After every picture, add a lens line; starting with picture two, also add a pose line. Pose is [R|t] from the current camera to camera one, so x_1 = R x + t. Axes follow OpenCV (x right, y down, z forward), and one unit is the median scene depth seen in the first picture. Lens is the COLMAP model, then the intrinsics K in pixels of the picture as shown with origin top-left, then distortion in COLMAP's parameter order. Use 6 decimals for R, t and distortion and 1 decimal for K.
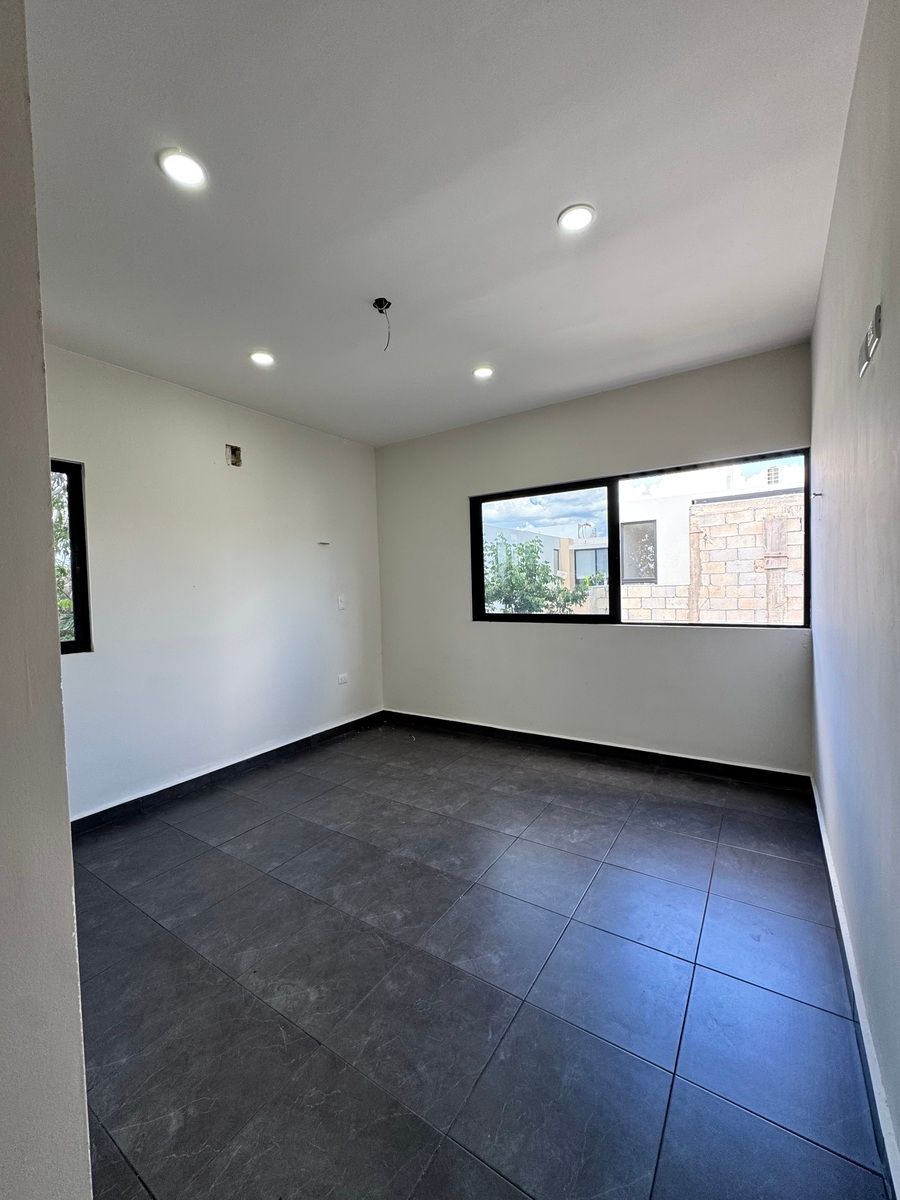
lens RADIAL K [[479.1, 0, 454.2], [0, 479.1, 607.0], [0, 0, 1]] dist [-0.005732, 0.000696]
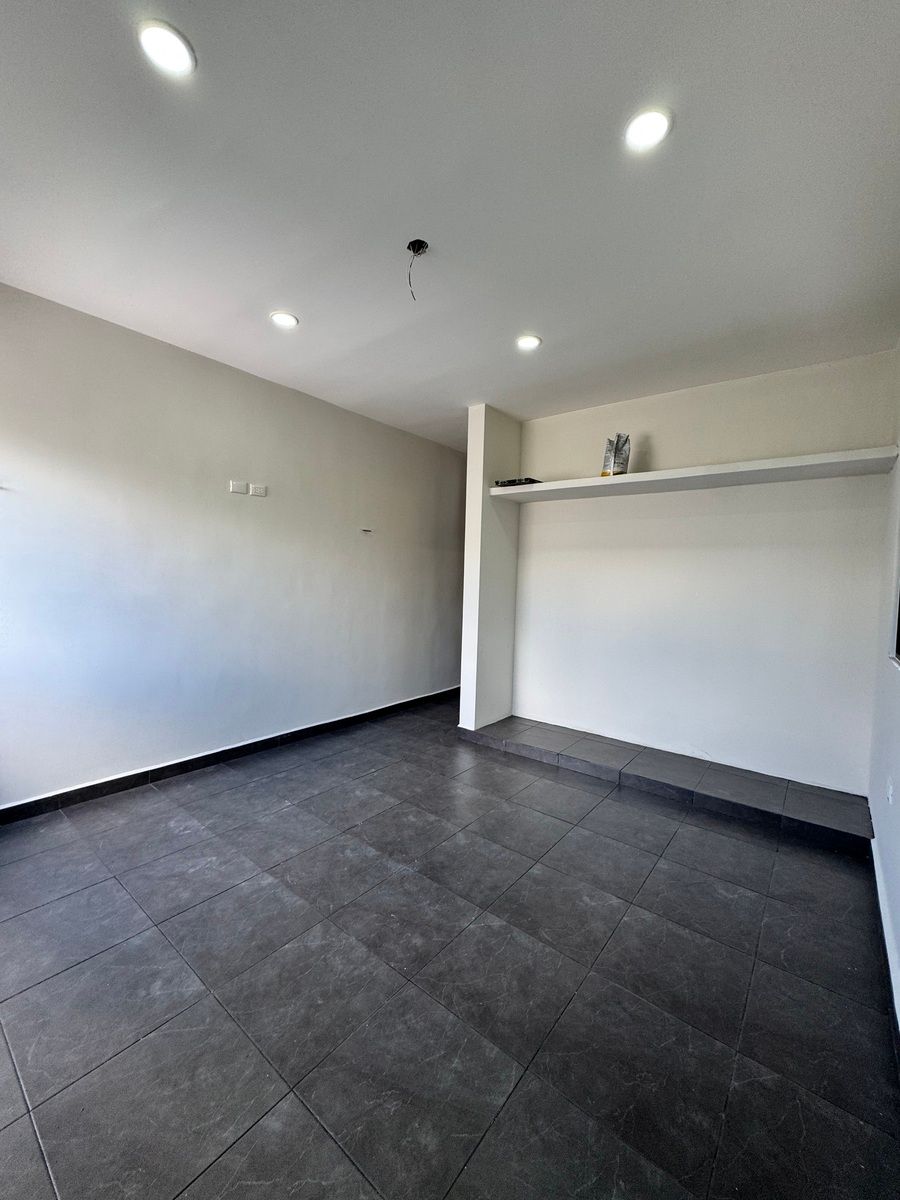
lens RADIAL K [[479.1, 0, 450.9], [0, 479.1, 603.0], [0, 0, 1]] dist [-0.005732, 0.000696]
pose [[-0.995985, -0.006129, 0.089313, -0.265035], [0.003199, 0.994580, 0.103927, -0.078231], [-0.089466, 0.103795, -0.990567, 1.734587]]
